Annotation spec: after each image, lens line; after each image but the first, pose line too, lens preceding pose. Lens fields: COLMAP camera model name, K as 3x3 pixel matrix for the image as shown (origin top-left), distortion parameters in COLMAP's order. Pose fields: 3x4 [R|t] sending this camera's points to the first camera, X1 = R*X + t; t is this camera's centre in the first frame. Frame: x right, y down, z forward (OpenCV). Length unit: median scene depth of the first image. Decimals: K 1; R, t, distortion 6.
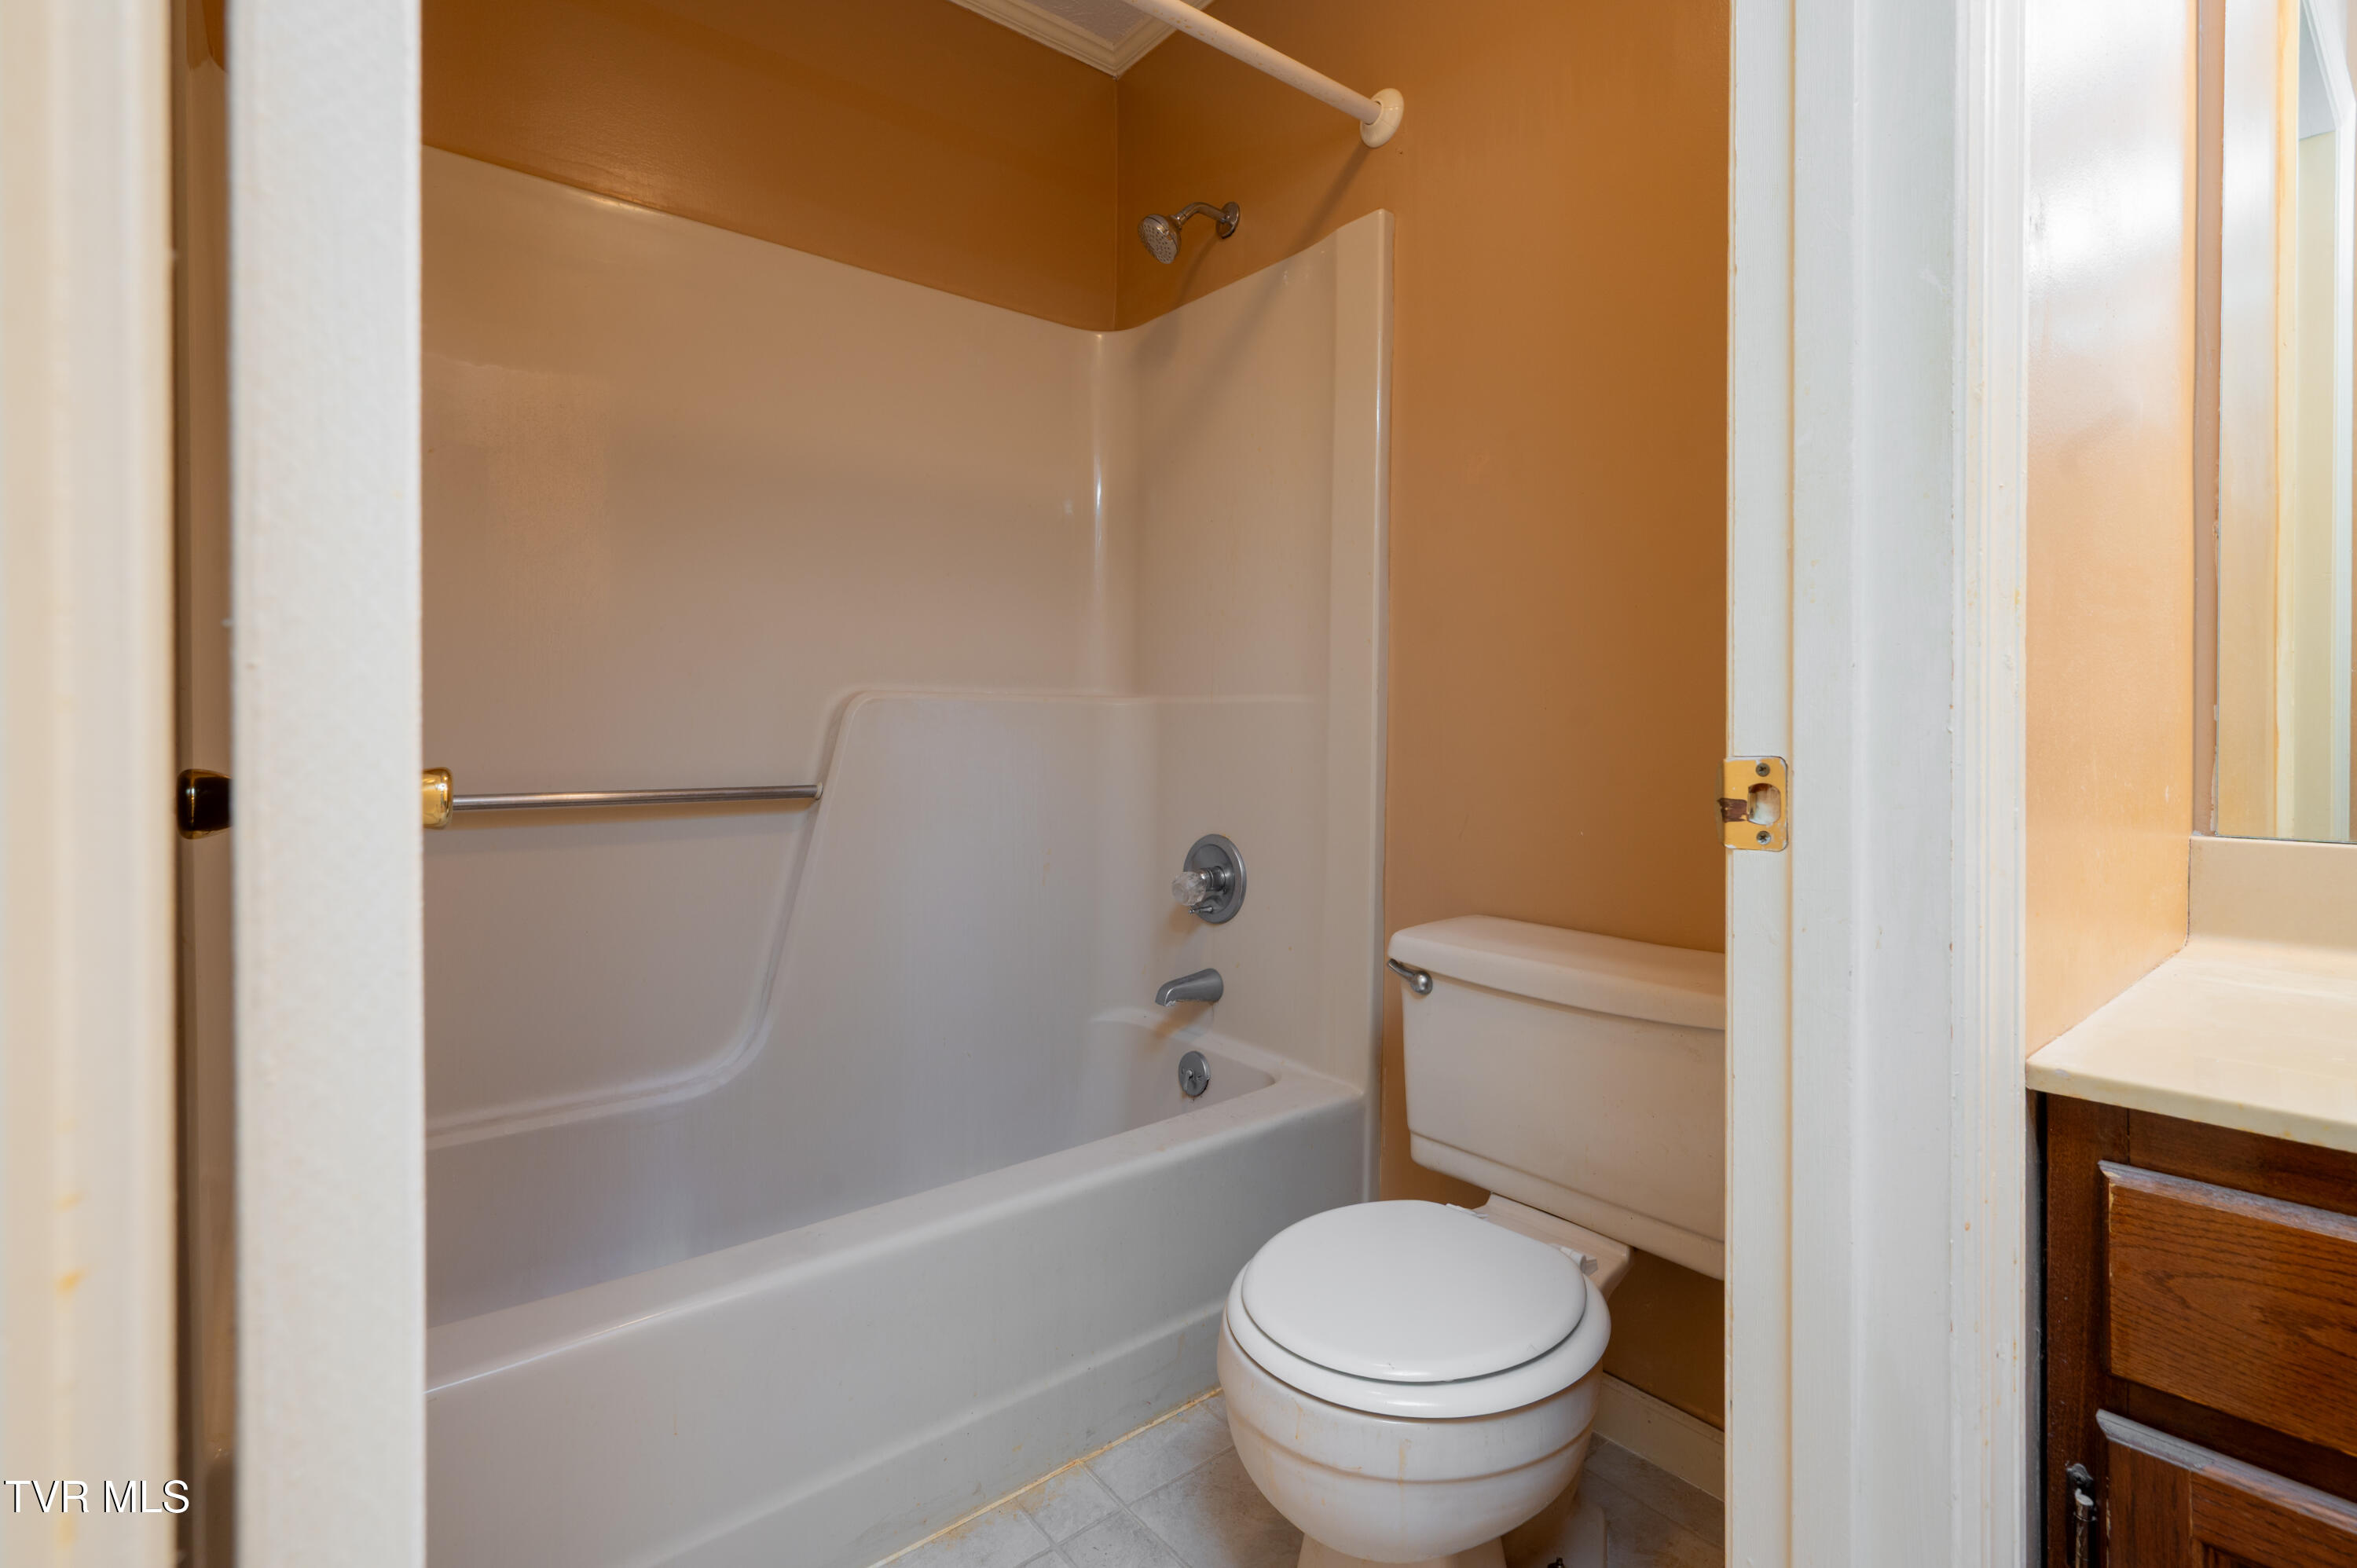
lens RADIAL K [[1063.2, 0, 1179.5], [0, 1063.2, 775.7], [0, 0, 1]] dist [0.001763, 0.000053]
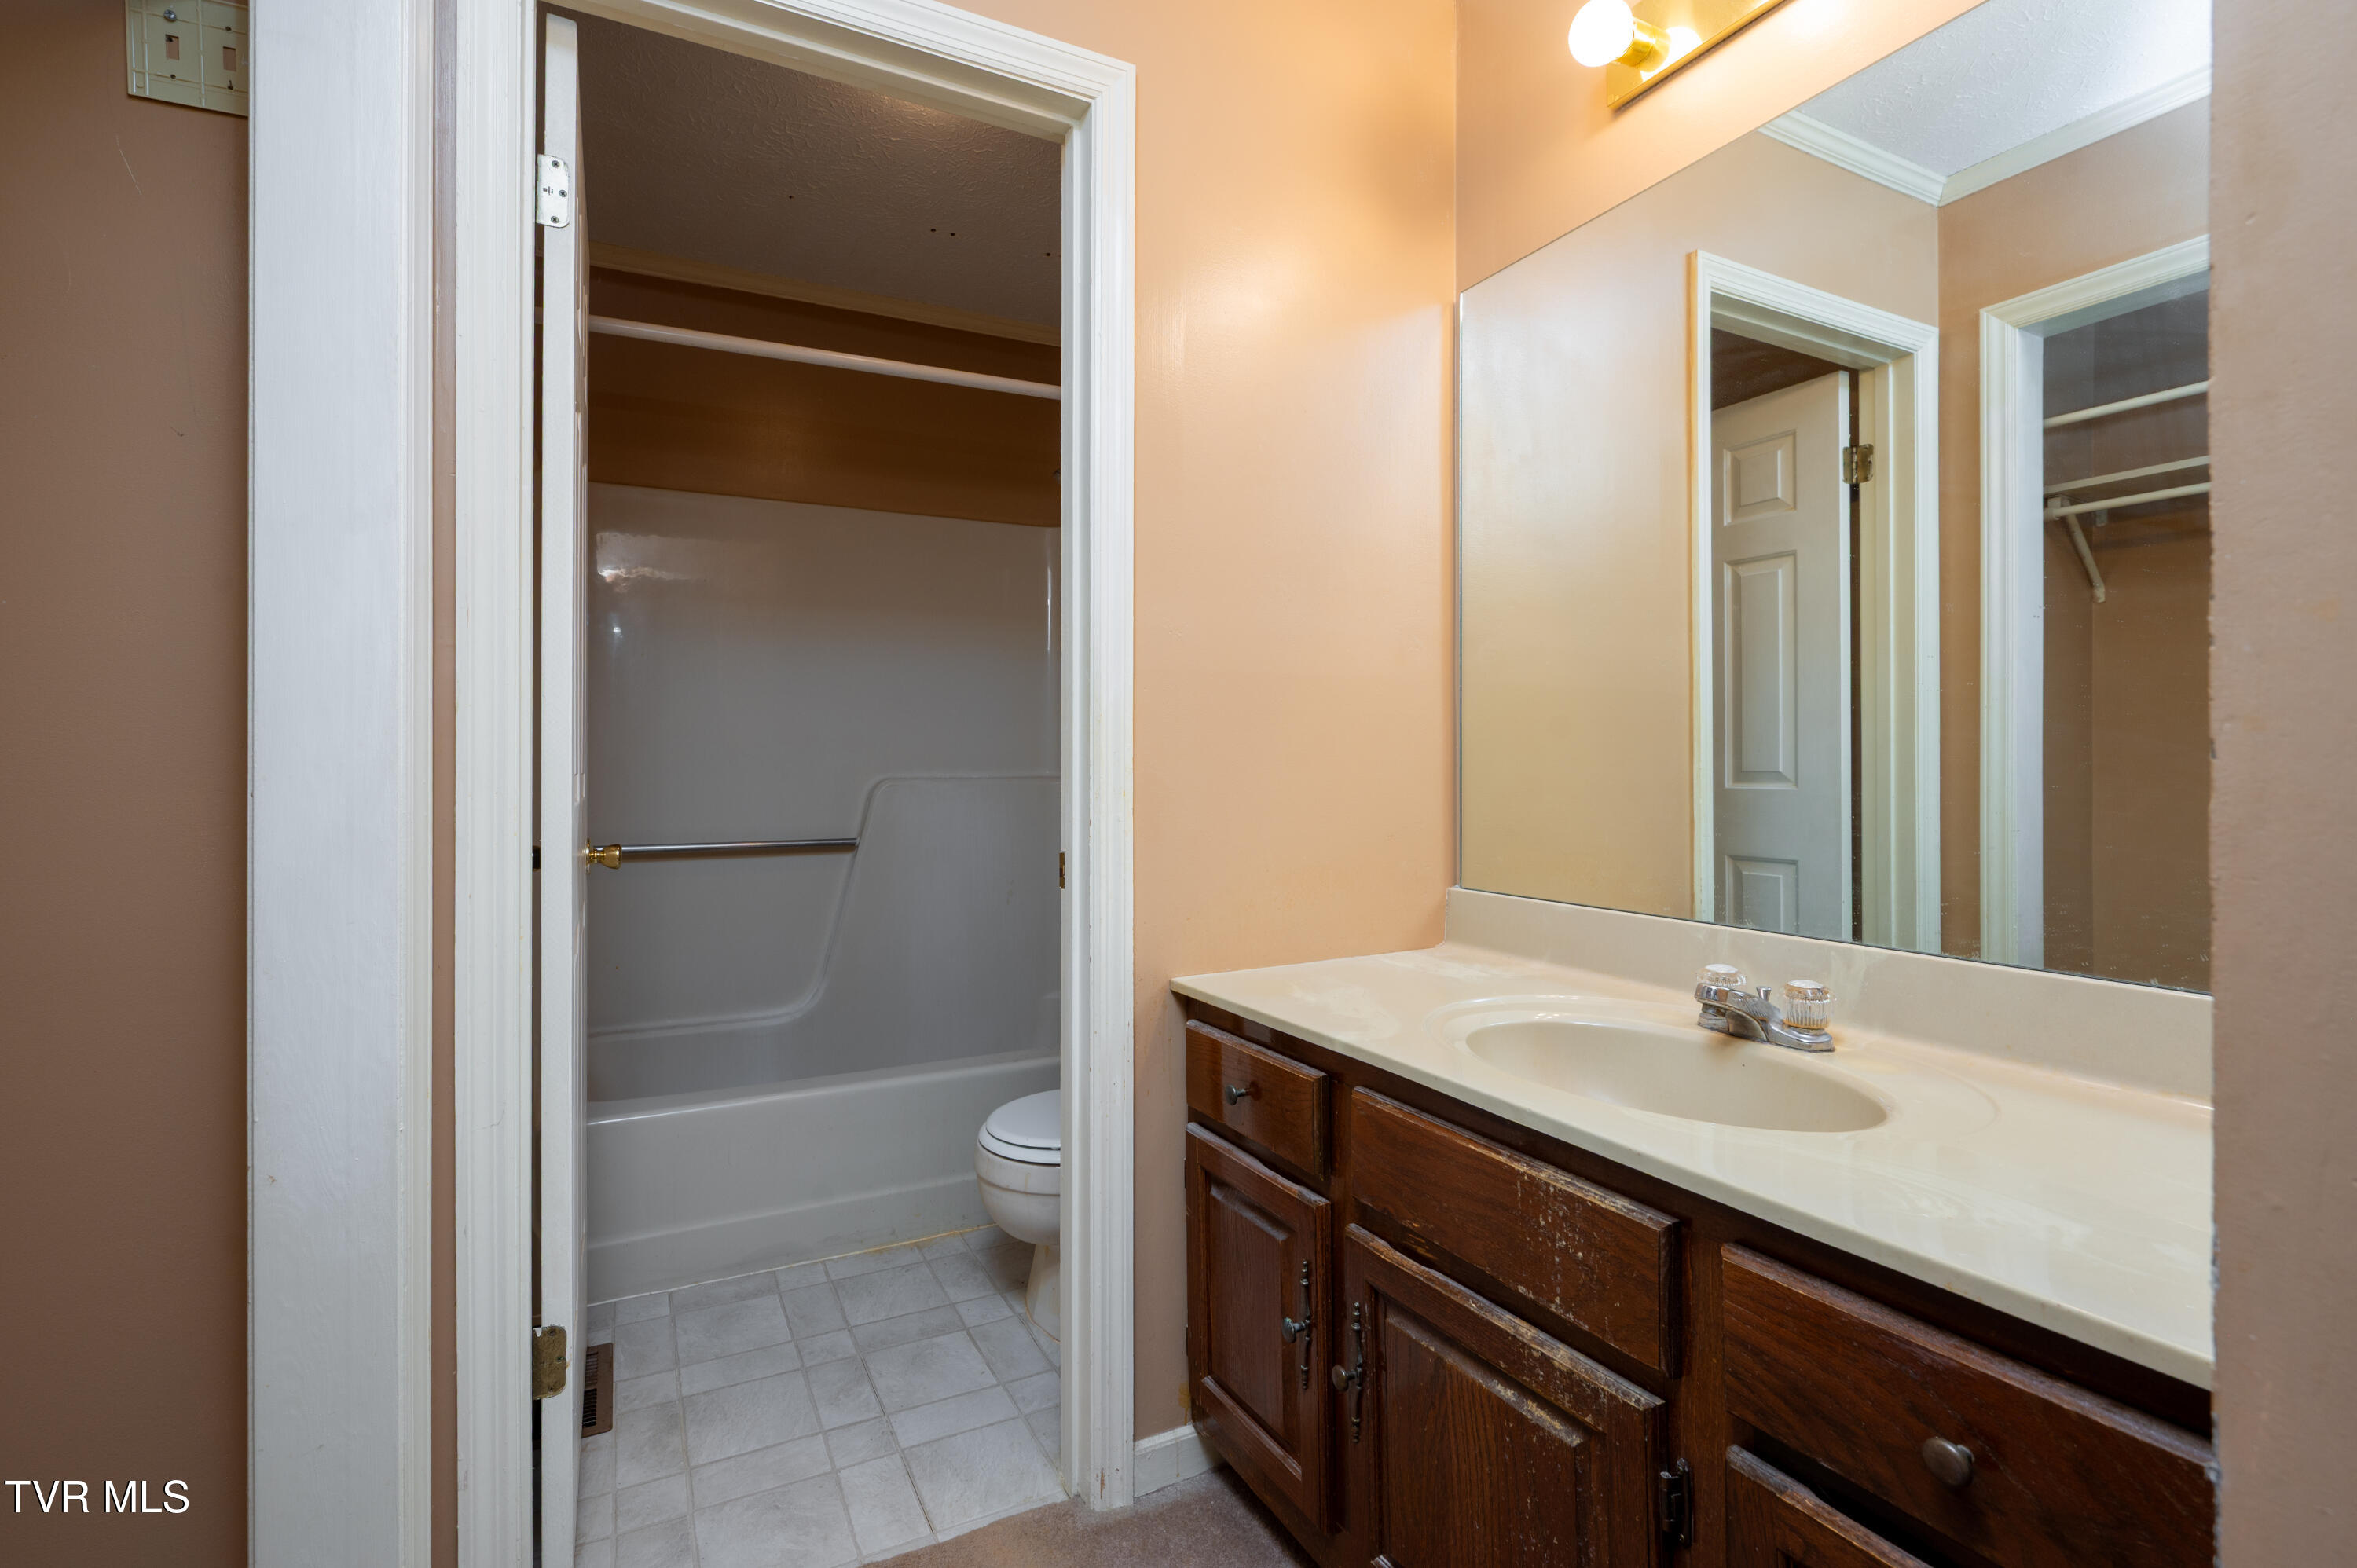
lens RADIAL K [[1063.2, 0, 1179.5], [0, 1063.2, 775.7], [0, 0, 1]] dist [0.001763, 0.000053]
pose [[0.980041, -0.005893, -0.198707, 0.501190], [0.002146, 0.999816, -0.019067, -0.058403], [0.198783, 0.018260, 0.979873, -0.535592]]
